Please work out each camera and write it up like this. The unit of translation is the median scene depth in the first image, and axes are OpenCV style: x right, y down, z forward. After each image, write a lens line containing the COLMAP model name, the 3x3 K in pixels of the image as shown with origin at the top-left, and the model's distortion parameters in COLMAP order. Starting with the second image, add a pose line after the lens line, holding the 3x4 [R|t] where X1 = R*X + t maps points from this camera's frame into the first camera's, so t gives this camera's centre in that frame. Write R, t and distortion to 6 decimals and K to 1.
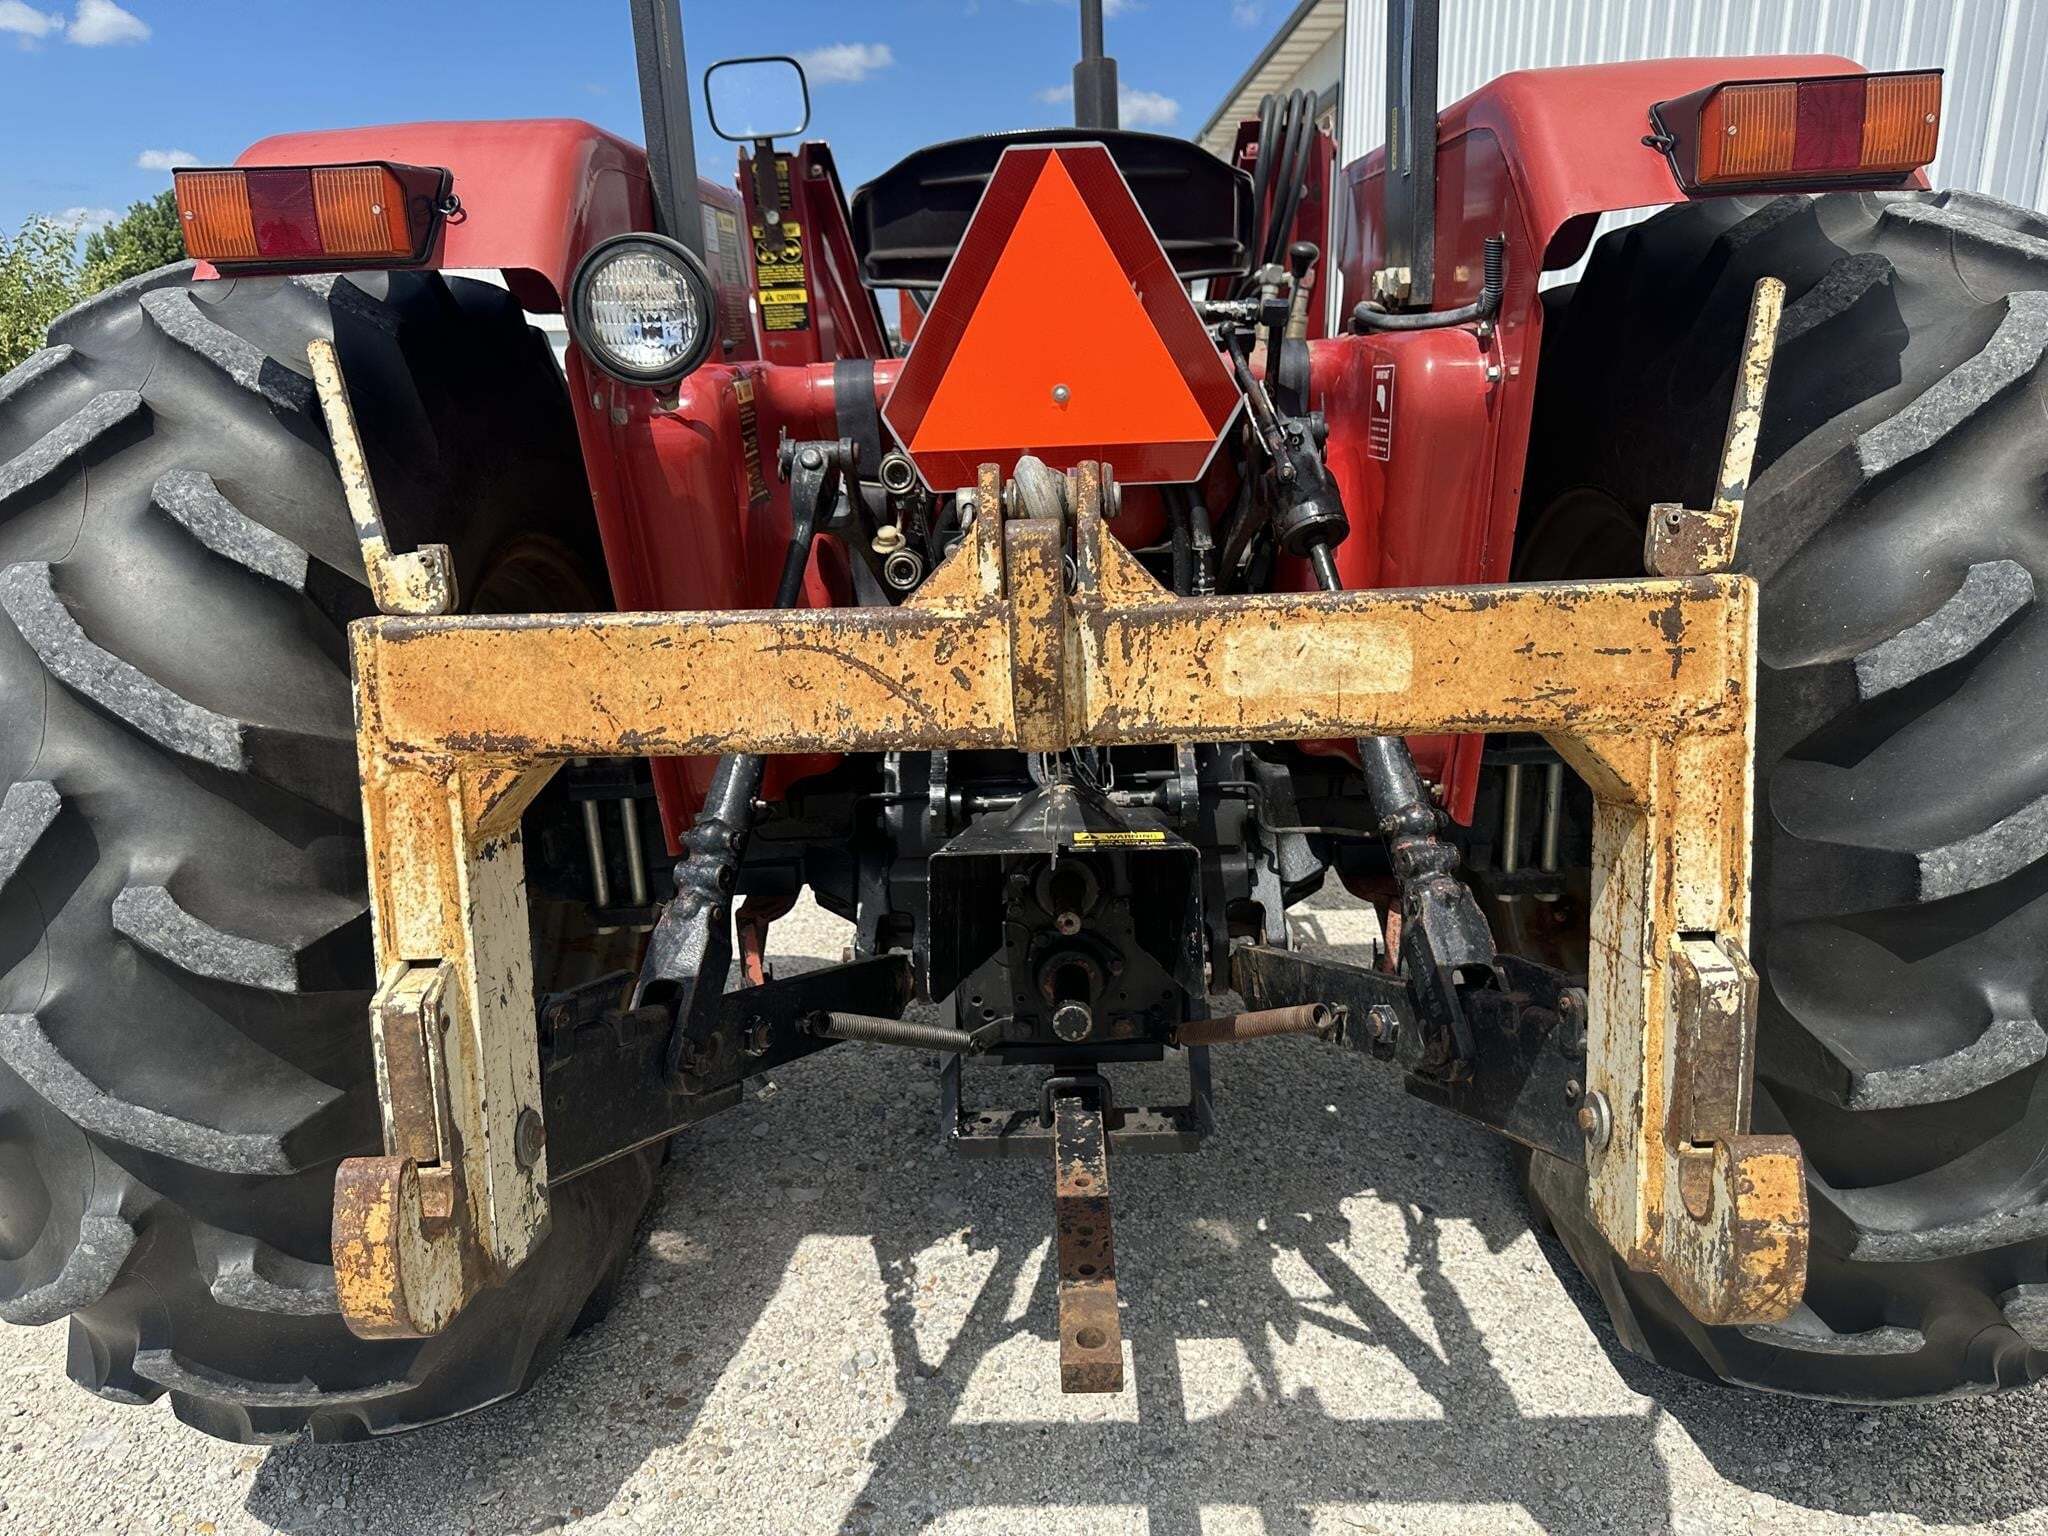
lens RADIAL K [[1457.3, 0, 1020.7], [0, 1457.3, 768.3], [0, 0, 1]] dist [0.036945, -0.045112]
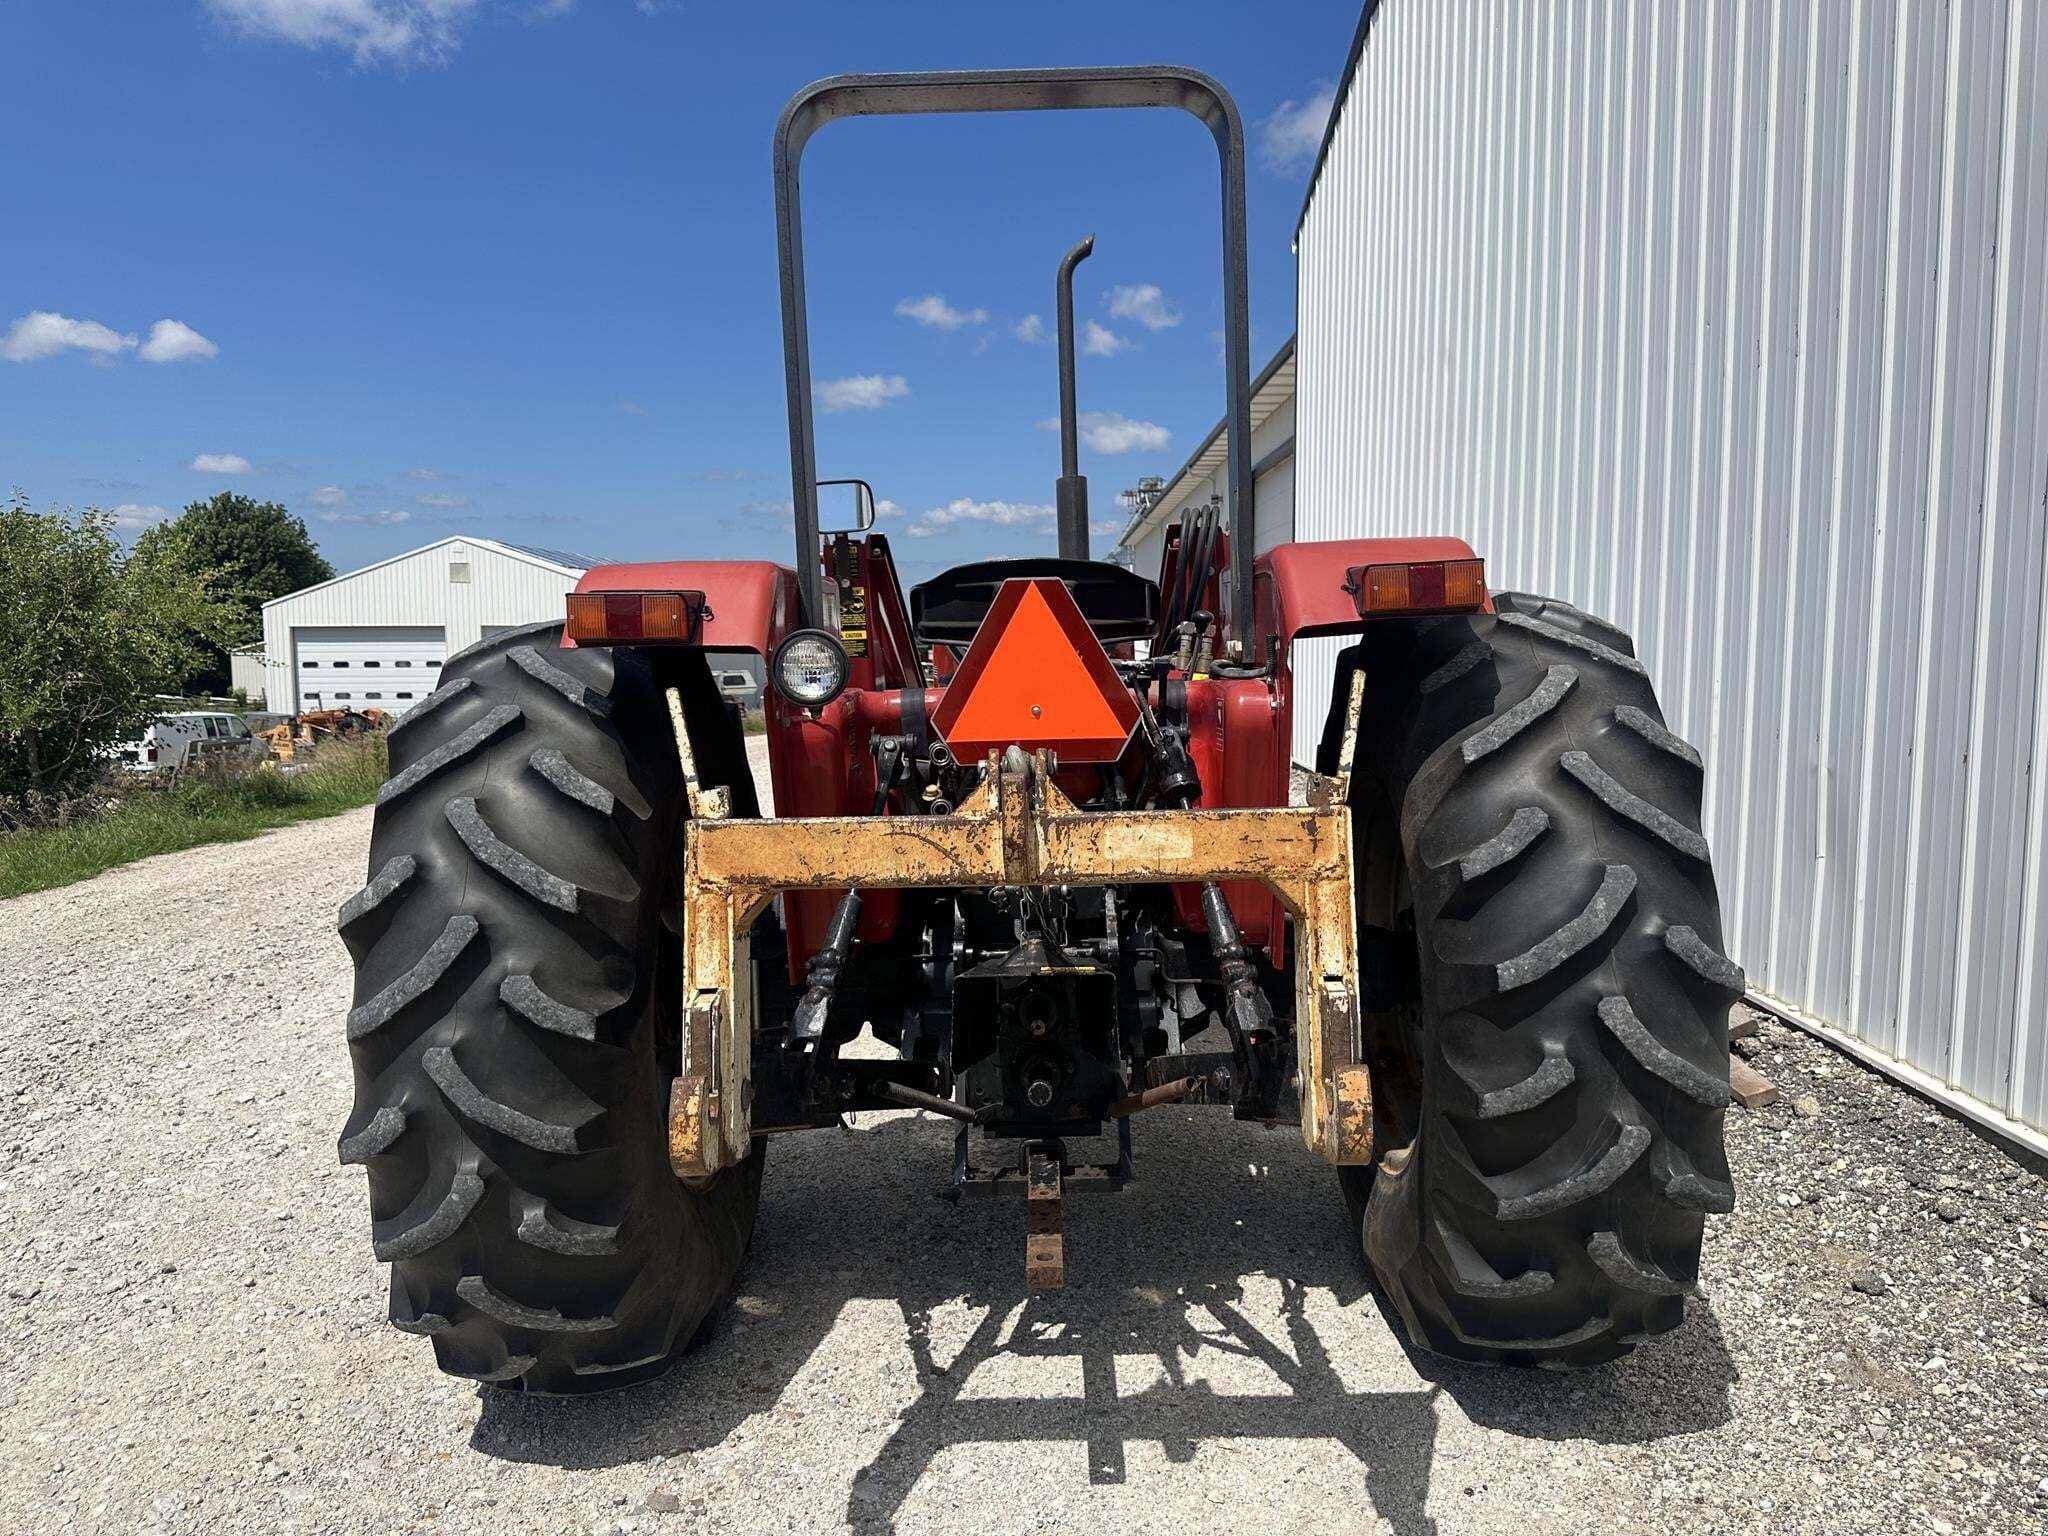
lens RADIAL K [[1457.3, 0, 1025.7], [0, 1457.3, 723.2], [0, 0, 1]] dist [0.036945, -0.045112]
pose [[0.999918, 0.012410, 0.003033, 0.010262], [-0.011418, 0.974648, -0.223452, 0.133192], [-0.005729, 0.223400, 0.974710, -0.630205]]
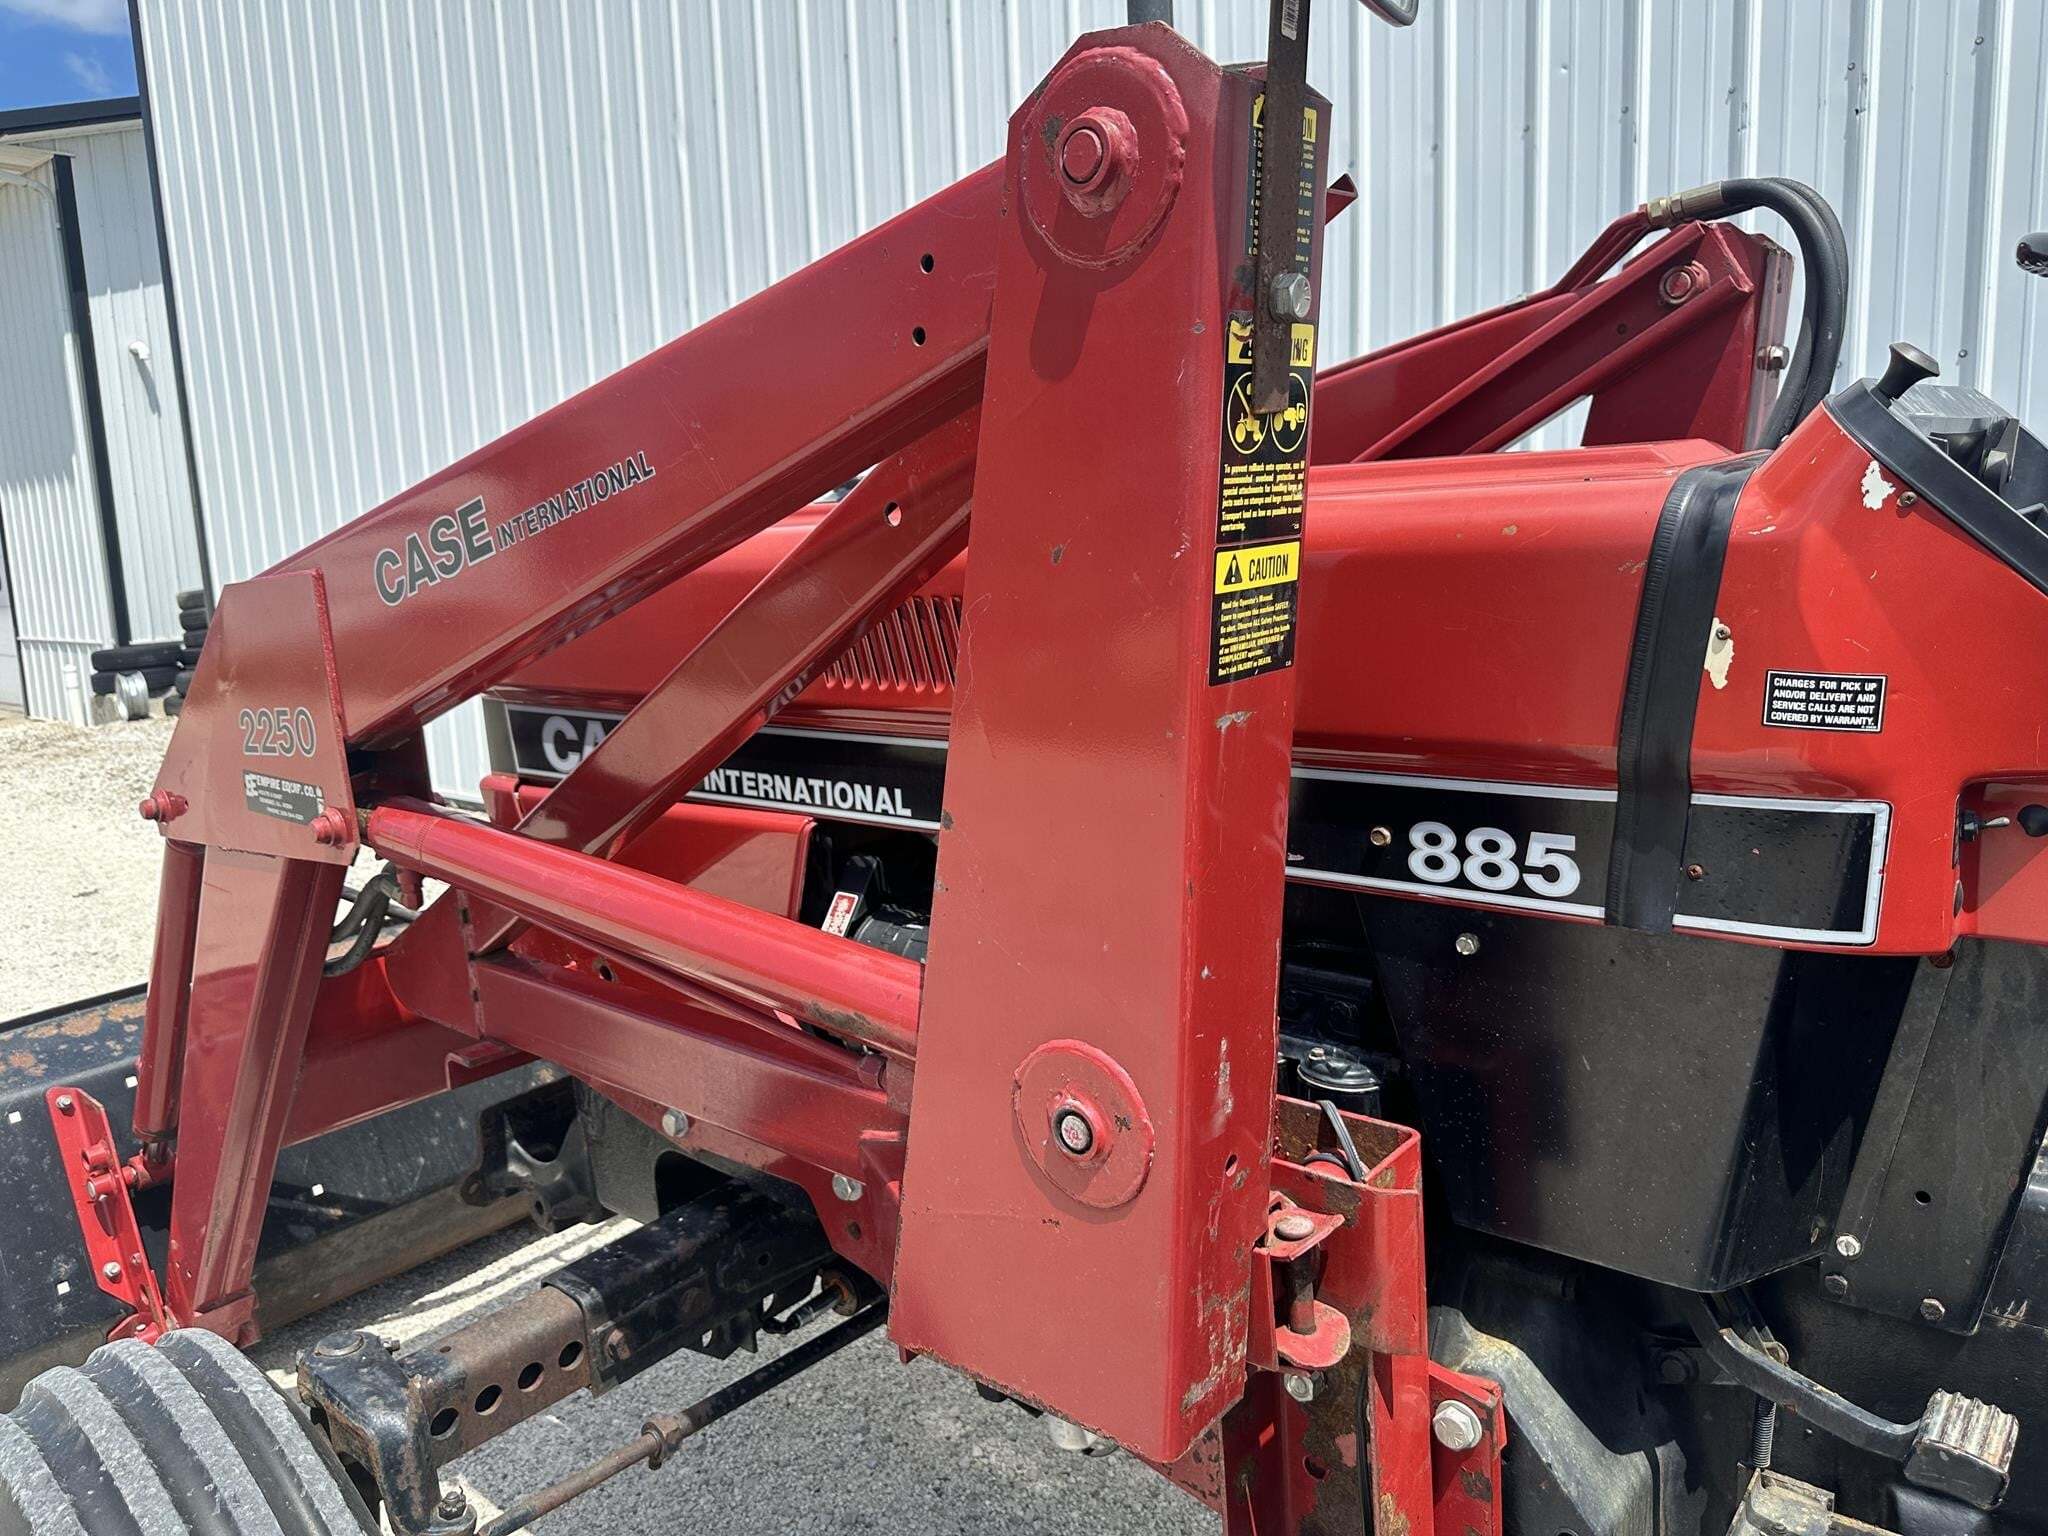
lens RADIAL K [[1457.3, 0, 1029.6], [0, 1457.3, 731.8], [0, 0, 1]] dist [0.036945, -0.045112]
pose [[0.627143, -0.115007, 0.770366, -0.715784], [0.249457, 0.966600, -0.058777, -0.504653], [-0.737877, 0.229035, 0.634886, 1.520312]]
